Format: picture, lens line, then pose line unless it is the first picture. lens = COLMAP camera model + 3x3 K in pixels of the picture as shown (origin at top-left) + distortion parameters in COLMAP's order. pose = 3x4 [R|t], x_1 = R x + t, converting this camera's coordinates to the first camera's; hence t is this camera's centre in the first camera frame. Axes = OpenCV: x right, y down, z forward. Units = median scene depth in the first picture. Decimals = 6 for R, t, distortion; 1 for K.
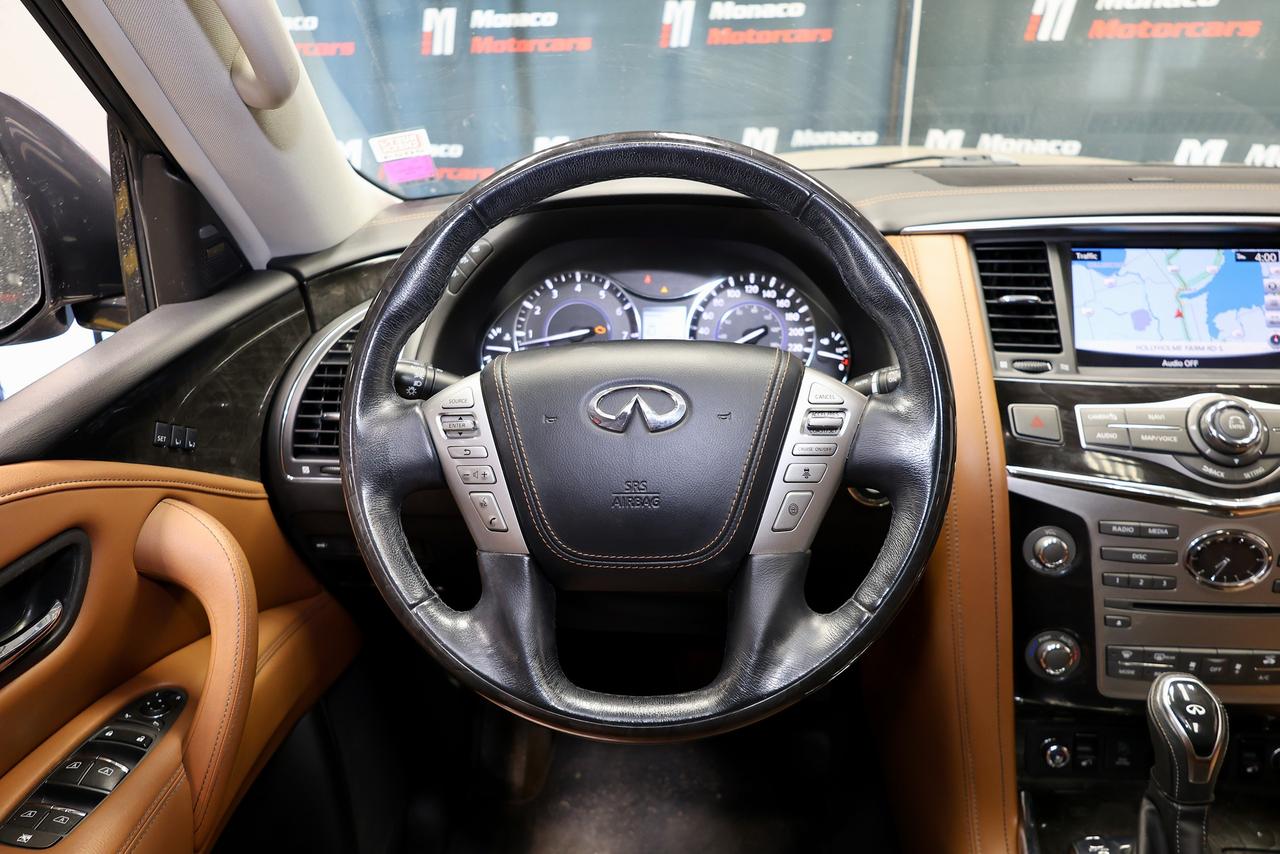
lens RADIAL K [[886.1, 0, 635.4], [0, 886.1, 430.1], [0, 0, 1]] dist [-0.011412, 0.007256]
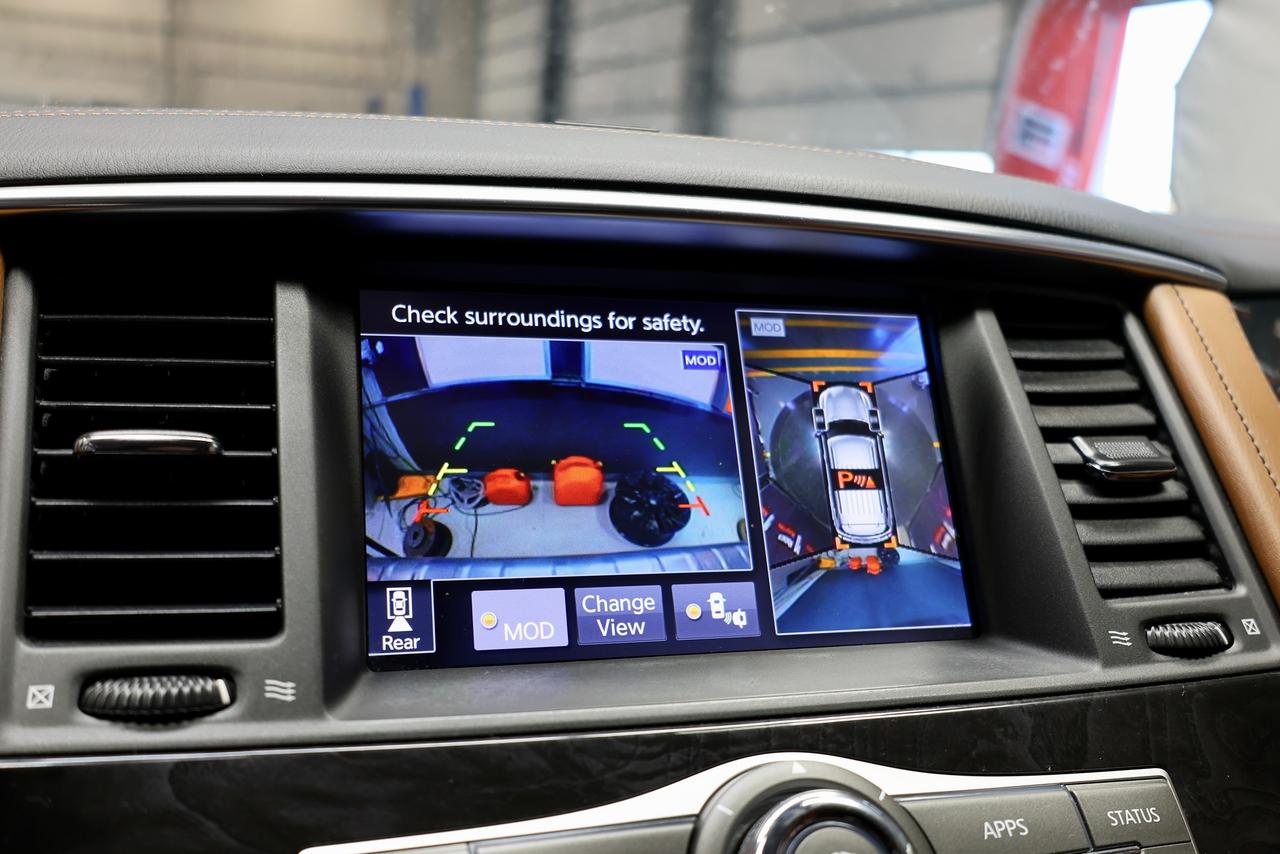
lens RADIAL K [[1259.8, 0, 639.2], [0, 1259.8, 426.3], [0, 0, 1]] dist [0.013767, 0.000000]
pose [[0.921371, 0.001479, 0.388682, 0.448008], [0.070189, 0.982920, -0.170123, -0.079062], [-0.382295, 0.184028, 0.905530, 0.614757]]
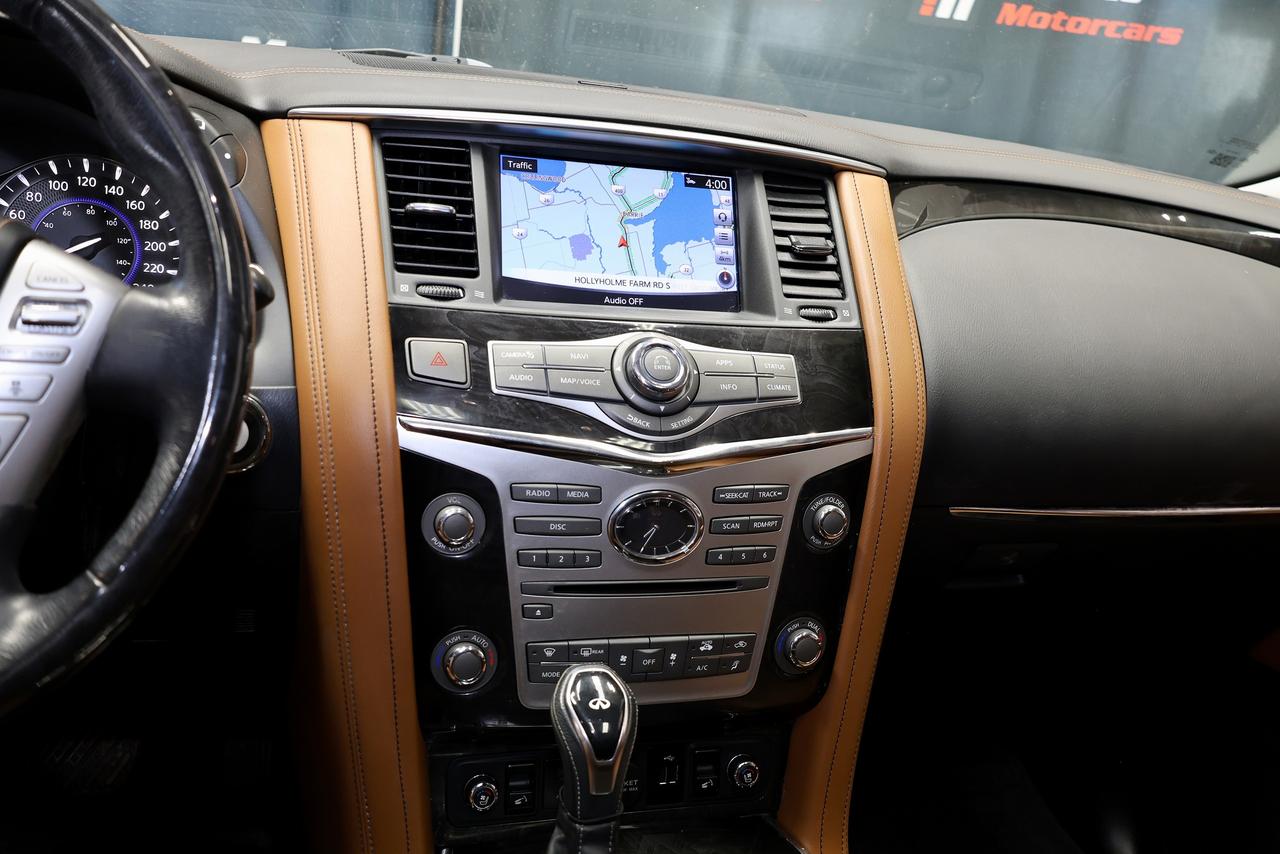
lens RADIAL K [[1160.8, 0, 634.8], [0, 1160.8, 419.3], [0, 0, 1]] dist [0.011518, 0.000000]
pose [[0.920470, 0.007067, 0.390750, 0.212919], [0.009173, 0.999170, -0.039679, 0.085042], [-0.390706, 0.040107, 0.919641, -0.006679]]
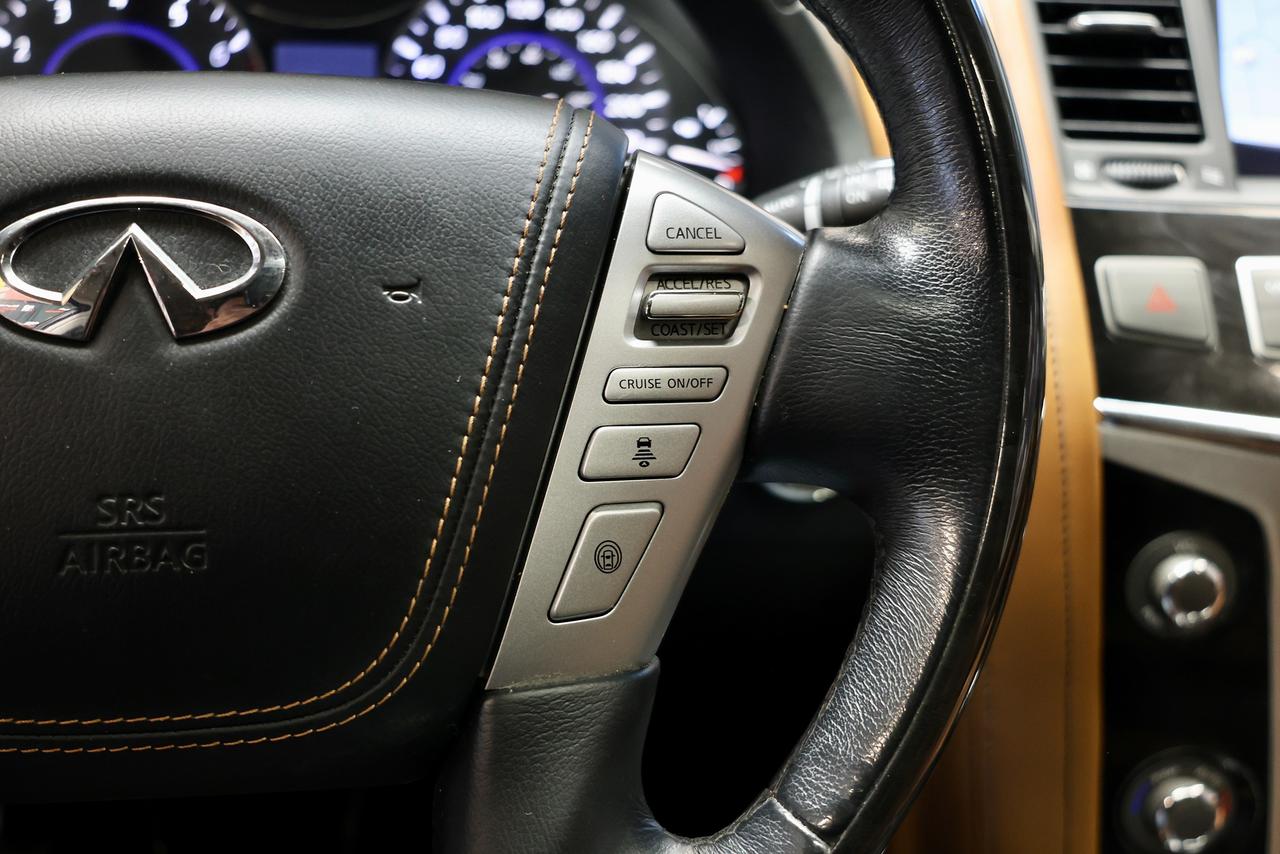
lens RADIAL K [[1414.3, 0, 631.8], [0, 1414.3, 426.0], [0, 0, 1]] dist [0.019931, 0.000000]
pose [[0.984960, -0.026555, 0.170730, 0.070844], [0.013867, 0.997081, 0.075084, -0.002830], [-0.172225, -0.071587, 0.982453, 0.342098]]
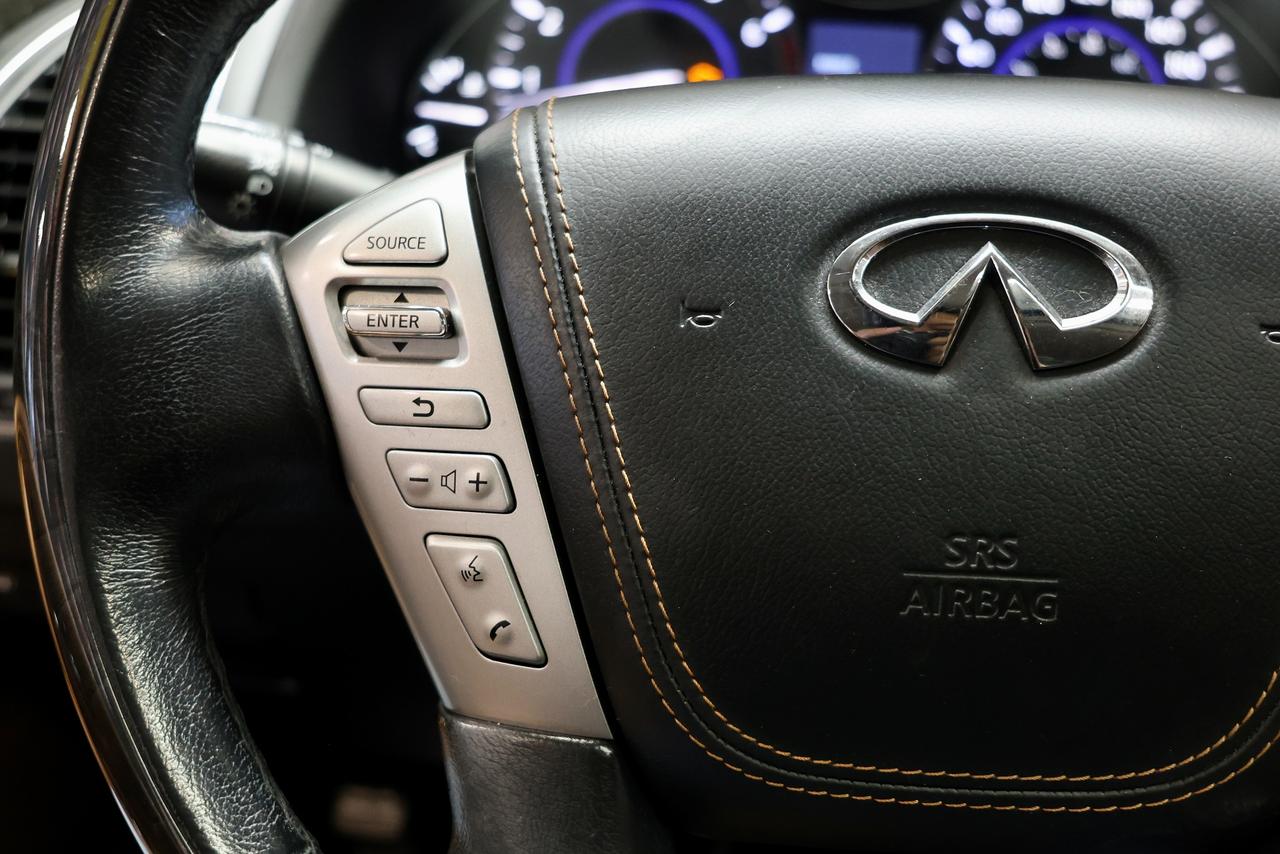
lens RADIAL K [[1541.7, 0, 639.3], [0, 1541.7, 434.1], [0, 0, 1]] dist [-0.001472, 0.000000]
pose [[0.998918, 0.041326, 0.021313, -0.098412], [-0.043004, 0.995416, 0.085424, -0.012449], [-0.017685, -0.086248, 0.996117, 0.358277]]
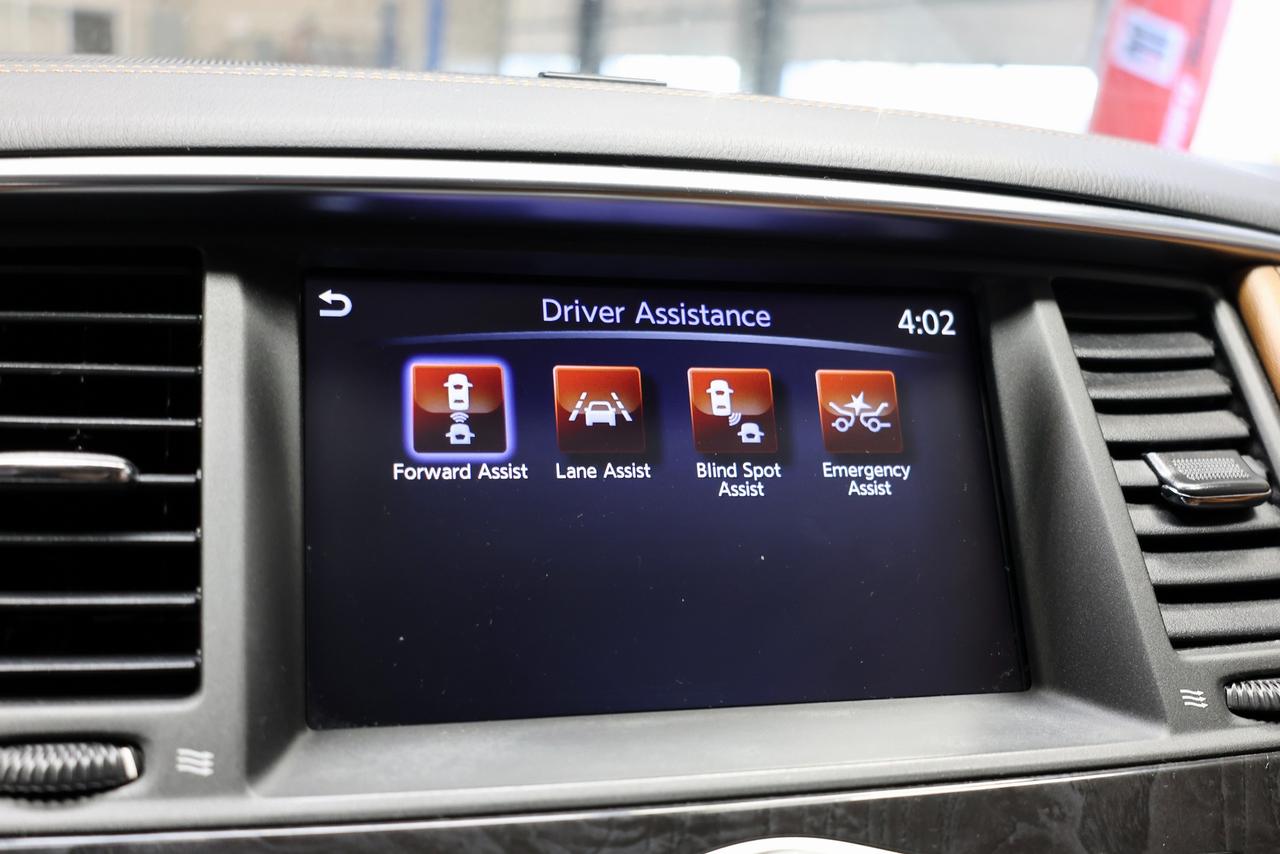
lens RADIAL K [[1414.3, 0, 639.5], [0, 1414.3, 425.0], [0, 0, 1]] dist [0.019931, 0.000000]
pose [[0.934391, -0.002825, 0.356237, 0.473795], [0.055165, 0.989054, -0.136854, -0.103558], [-0.351951, 0.147527, 0.924319, 0.621194]]
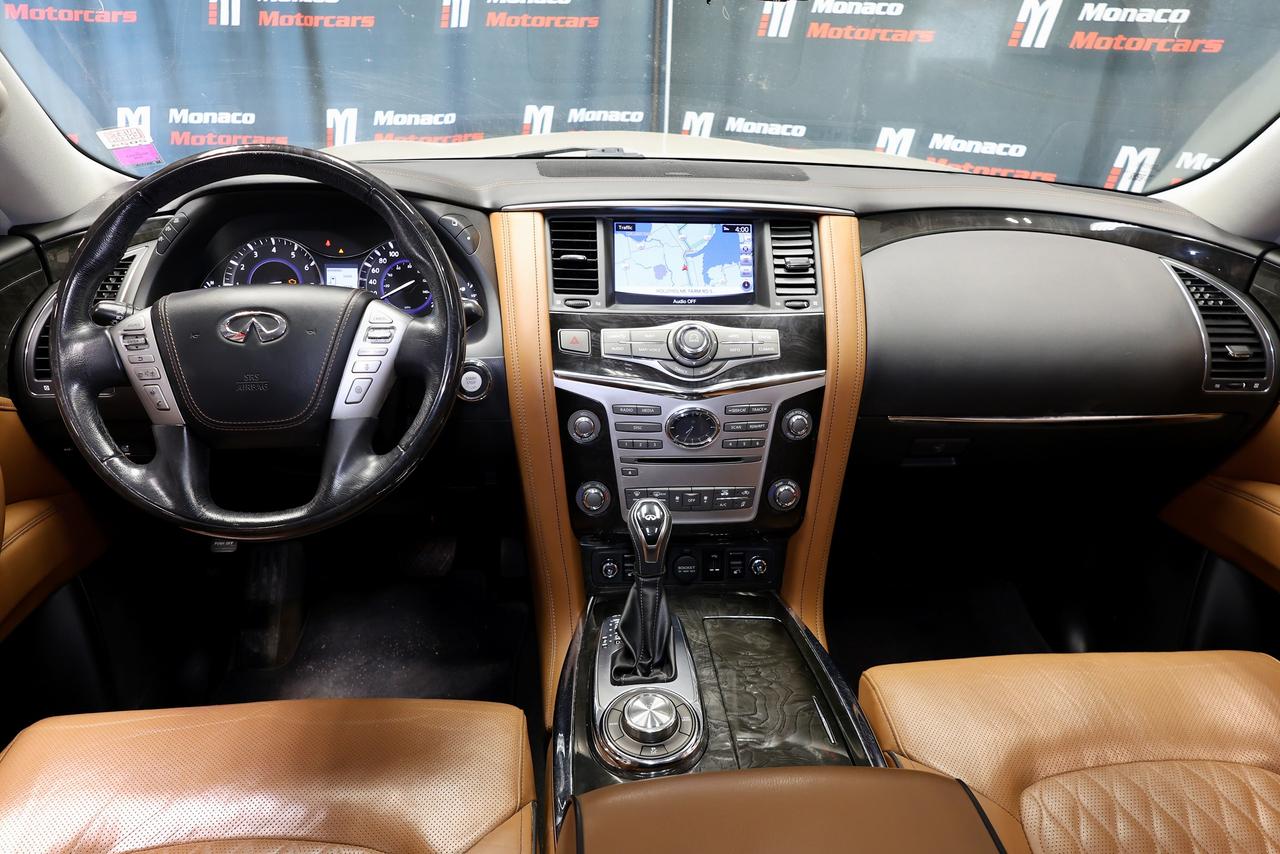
lens RADIAL K [[886.1, 0, 636.5], [0, 886.1, 427.9], [0, 0, 1]] dist [-0.011412, 0.007256]
pose [[0.987155, -0.028900, 0.157131, 0.317909], [0.023072, 0.998981, 0.038790, 0.081766], [-0.158092, -0.034666, 0.986816, -0.488550]]
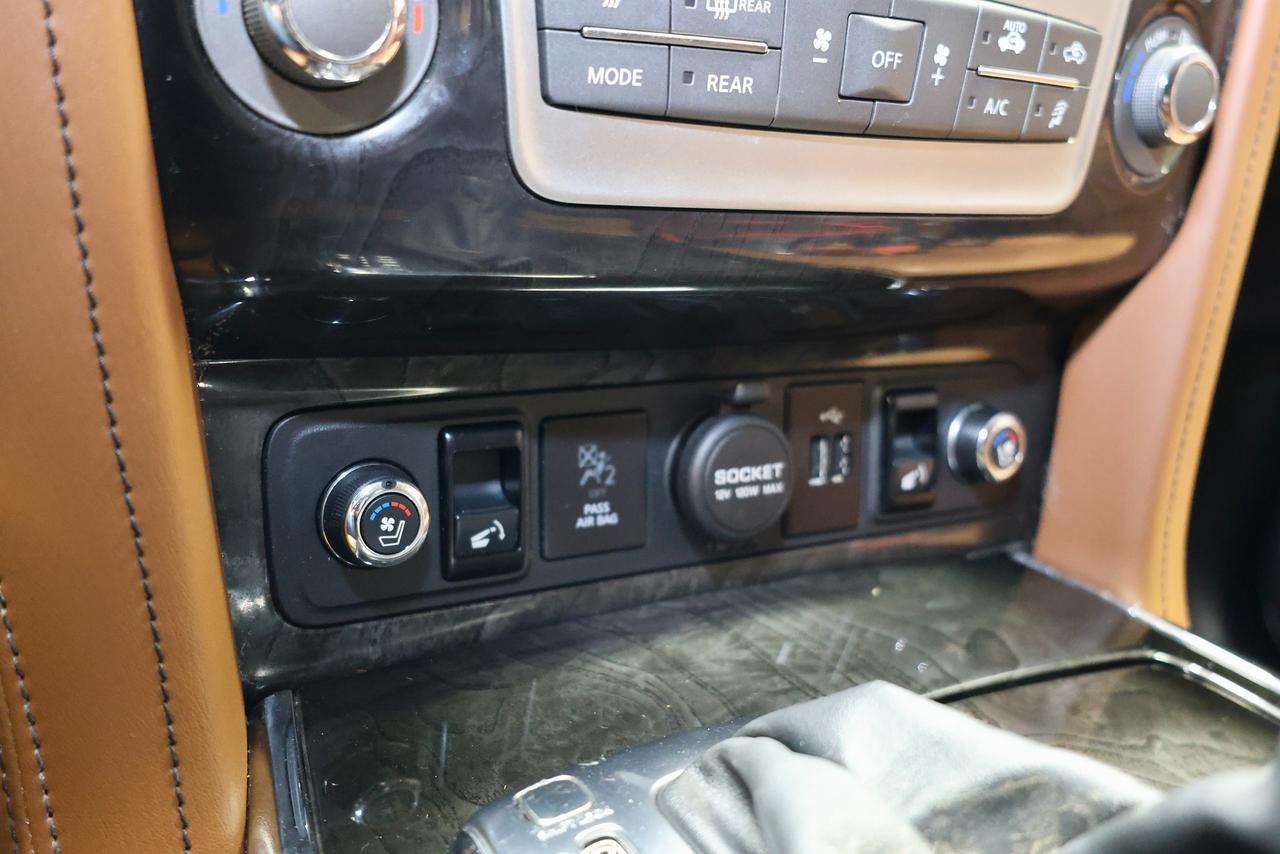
lens RADIAL K [[1259.8, 0, 642.0], [0, 1259.8, 431.4], [0, 0, 1]] dist [0.013767, 0.000000]
pose [[0.797811, -0.096082, 0.595203, 0.347448], [0.063832, 0.995132, 0.075081, 0.343683], [-0.599520, -0.021907, 0.800060, 0.716213]]
